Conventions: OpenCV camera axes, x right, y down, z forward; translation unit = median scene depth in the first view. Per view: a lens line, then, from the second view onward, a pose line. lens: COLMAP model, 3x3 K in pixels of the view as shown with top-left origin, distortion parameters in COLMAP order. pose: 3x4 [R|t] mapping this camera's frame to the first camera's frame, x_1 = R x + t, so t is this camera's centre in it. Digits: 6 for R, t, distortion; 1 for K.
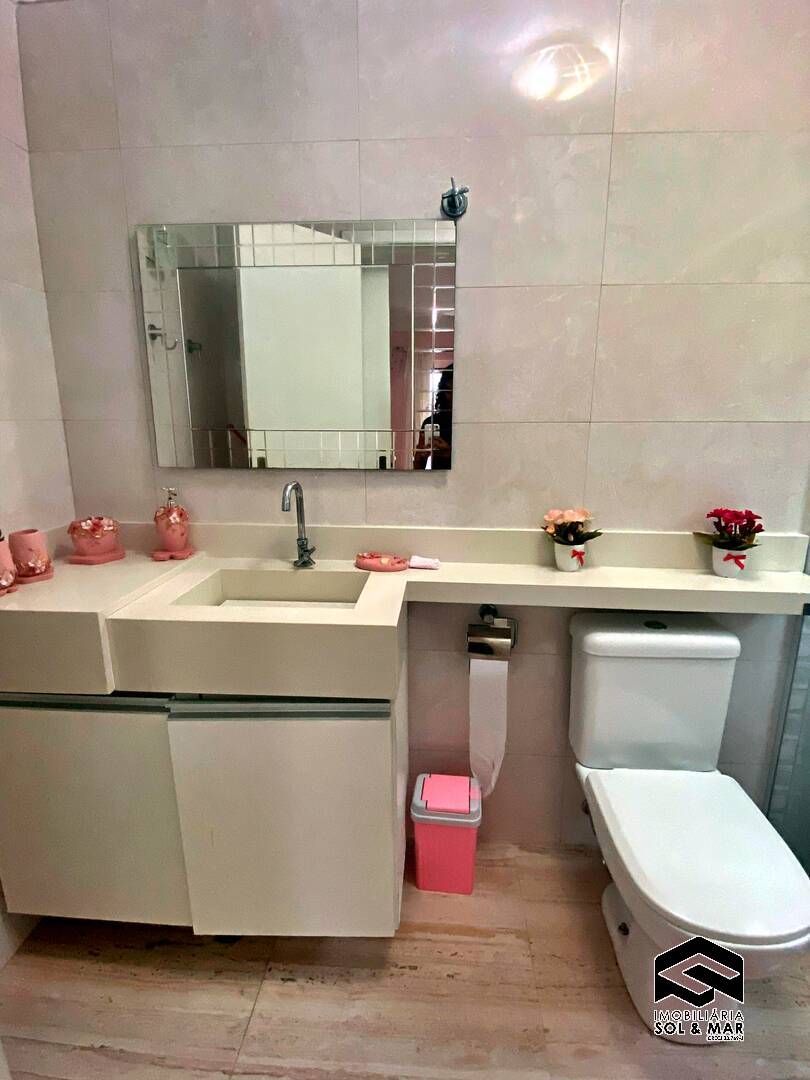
lens RADIAL K [[527.0, 0, 405.6], [0, 527.0, 535.4], [0, 0, 1]] dist [0.044514, -0.034038]
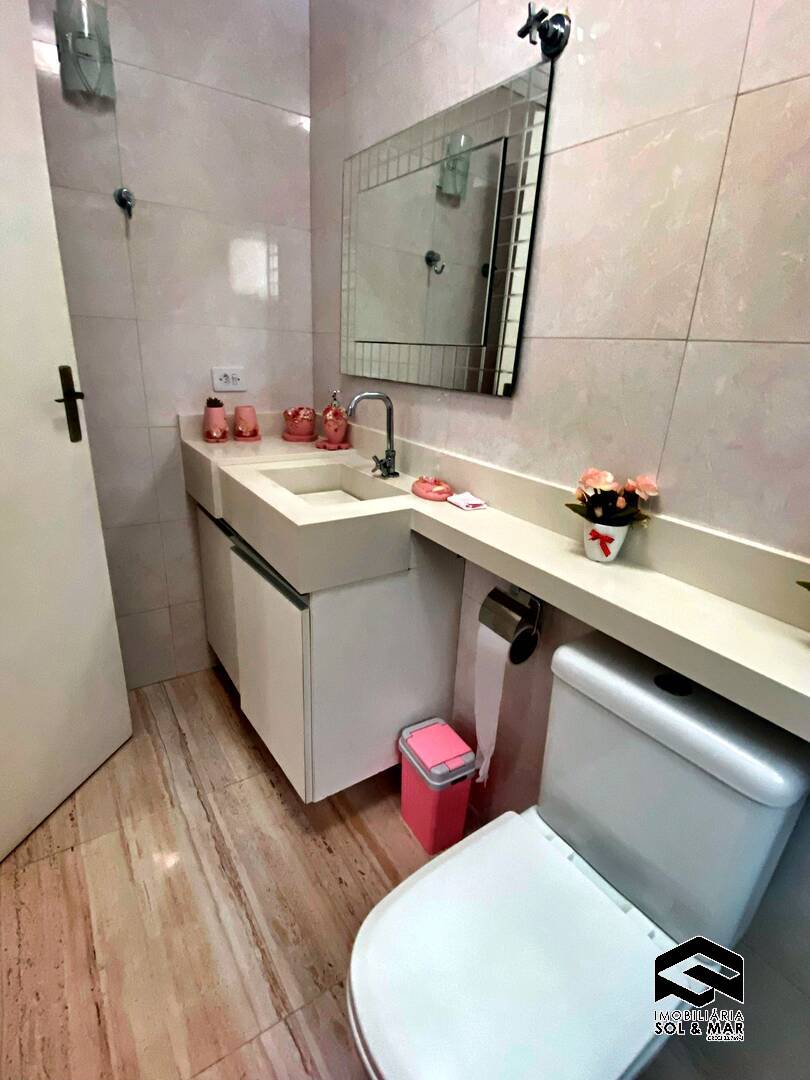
lens RADIAL K [[518.0, 0, 406.8], [0, 518.0, 533.2], [0, 0, 1]] dist [0.000845, -0.012096]
pose [[0.622314, 0.289743, -0.727169, 0.646402], [-0.223402, 0.956076, 0.189763, -0.040428], [0.750211, 0.044359, 0.659709, 0.368903]]
